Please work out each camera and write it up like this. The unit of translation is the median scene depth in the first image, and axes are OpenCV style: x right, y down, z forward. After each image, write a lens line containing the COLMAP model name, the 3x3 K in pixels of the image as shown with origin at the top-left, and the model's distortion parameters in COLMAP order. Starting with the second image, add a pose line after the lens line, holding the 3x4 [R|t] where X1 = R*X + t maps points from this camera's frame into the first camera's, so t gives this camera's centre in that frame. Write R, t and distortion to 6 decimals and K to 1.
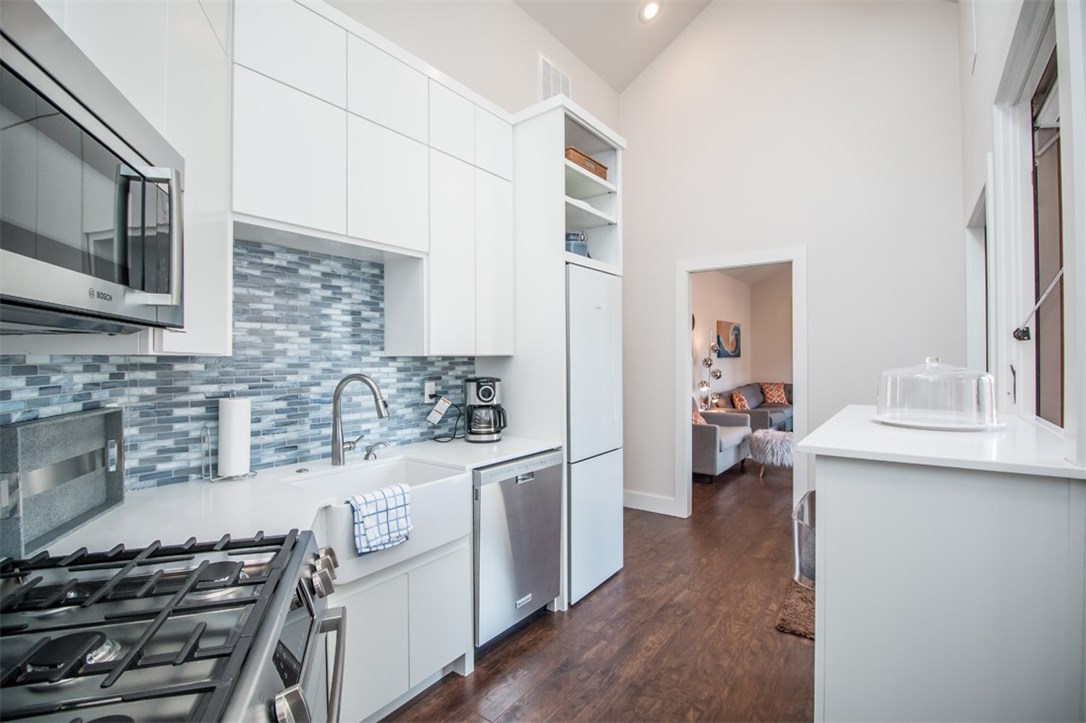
lens RADIAL K [[509.4, 0, 545.9], [0, 509.4, 357.9], [0, 0, 1]] dist [-0.001392, -0.000427]
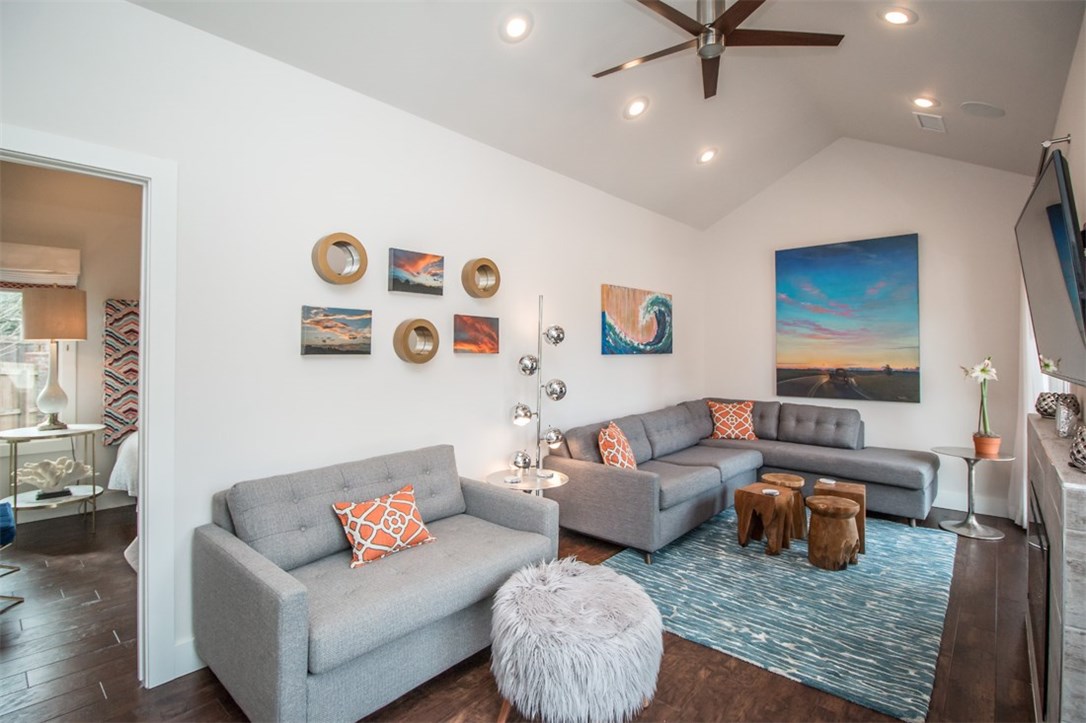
lens RADIAL K [[509.4, 0, 545.9], [0, 509.4, 357.9], [0, 0, 1]] dist [-0.001392, -0.000427]
pose [[0.994715, -0.004643, -0.102571, 0.320120], [0.004602, 0.999989, -0.000628, 0.002992], [0.102573, 0.000152, 0.994726, 0.457424]]
